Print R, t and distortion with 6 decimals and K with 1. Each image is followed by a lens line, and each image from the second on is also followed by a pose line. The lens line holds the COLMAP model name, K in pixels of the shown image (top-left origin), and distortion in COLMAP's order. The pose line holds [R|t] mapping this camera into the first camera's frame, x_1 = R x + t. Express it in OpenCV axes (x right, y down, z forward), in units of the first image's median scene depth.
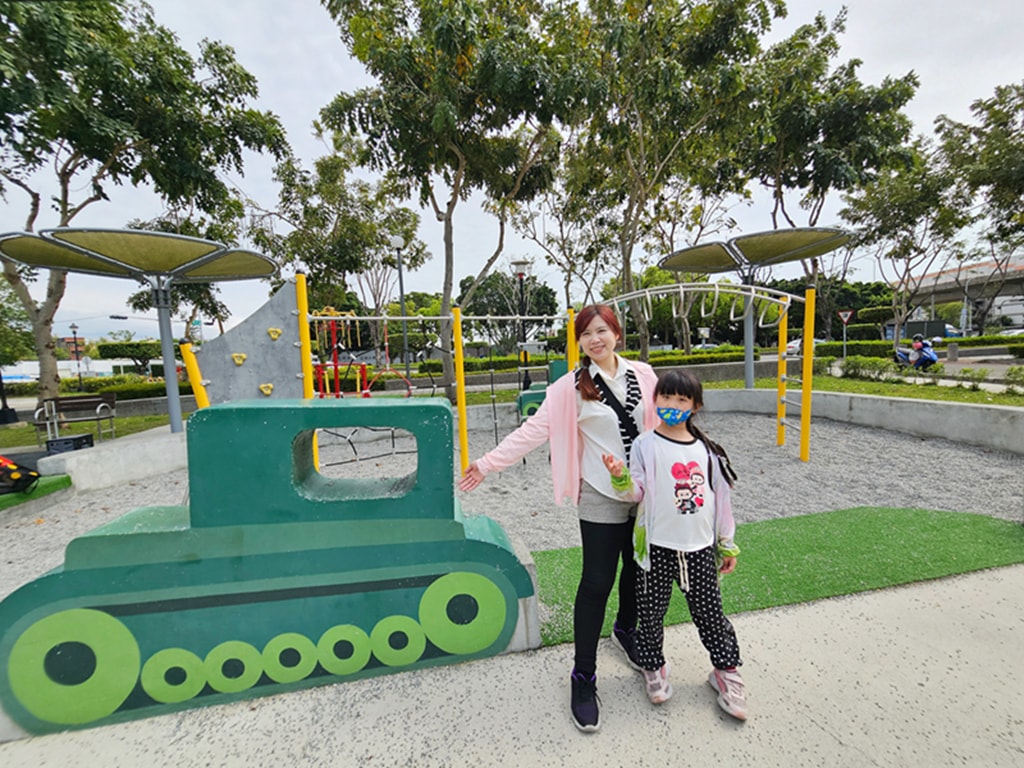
lens RADIAL K [[417.1, 0, 511.1], [0, 417.1, 390.1], [0, 0, 1]] dist [-0.001115, -0.000017]
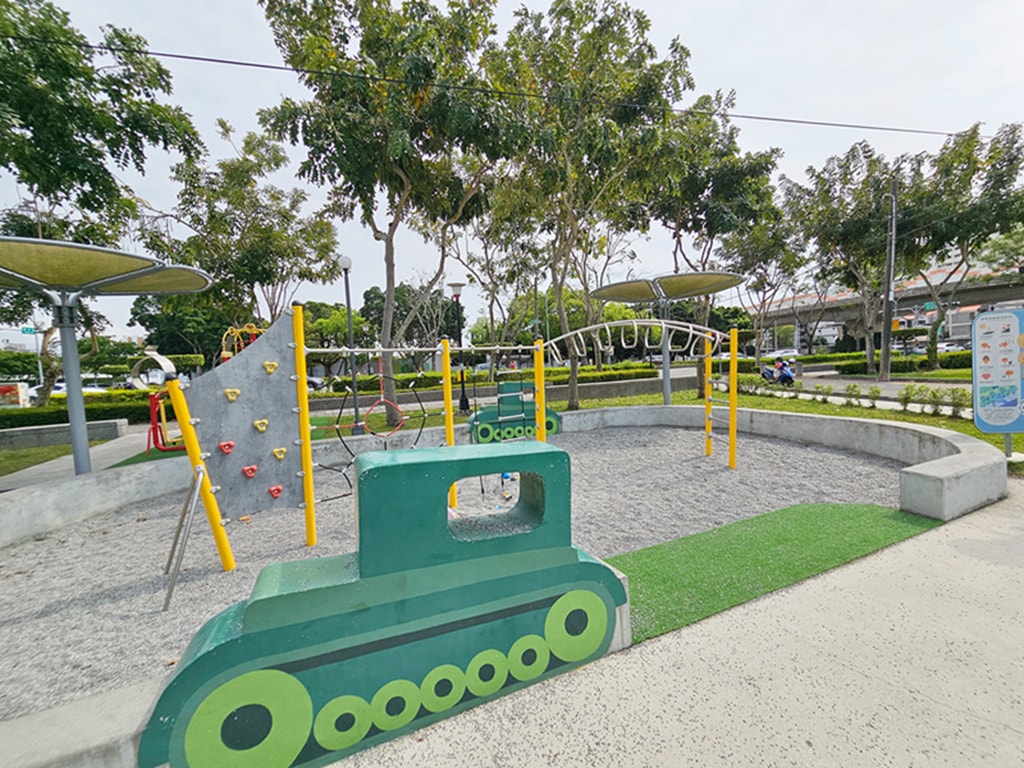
lens RADIAL K [[417.1, 0, 508.7], [0, 417.1, 391.4], [0, 0, 1]] dist [-0.001115, -0.000017]
pose [[0.974652, -0.013896, 0.223296, -0.109932], [0.019935, 0.999493, -0.024812, -0.020205], [-0.222838, 0.028634, 0.974435, -0.024876]]
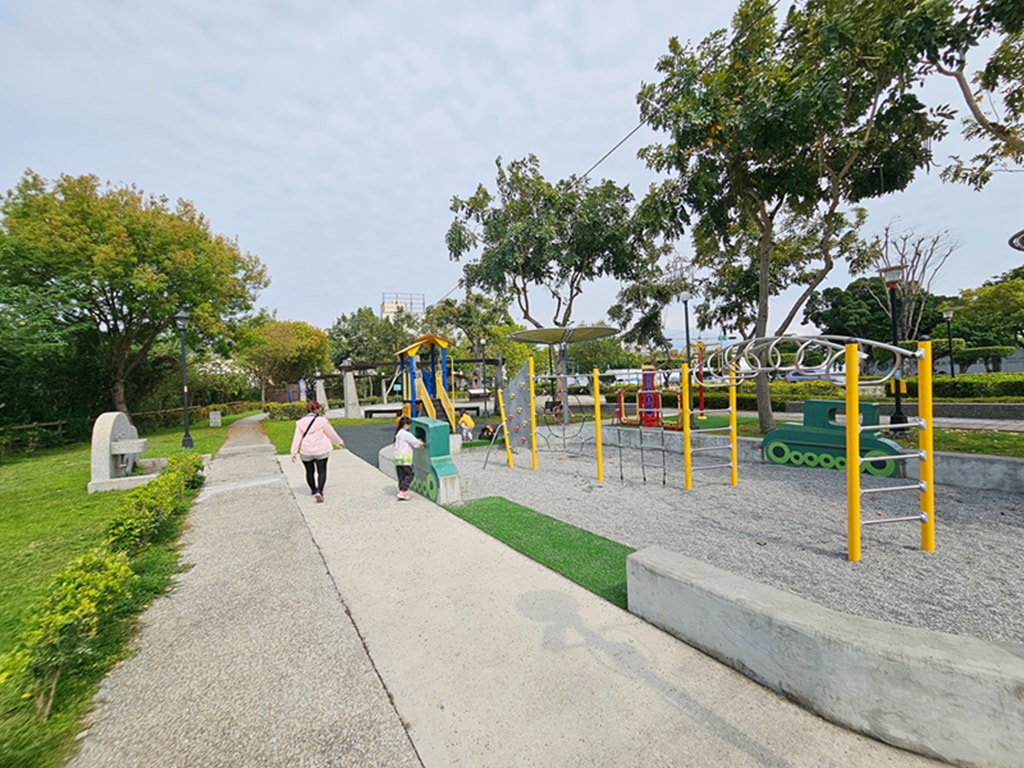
lens RADIAL K [[417.1, 0, 515.7], [0, 417.1, 382.3], [0, 0, 1]] dist [-0.001115, -0.000017]
pose [[0.385004, 0.030563, -0.922409, 0.632984], [-0.056906, 0.998336, 0.009327, -0.074116], [0.921159, 0.048900, 0.386103, 0.053555]]
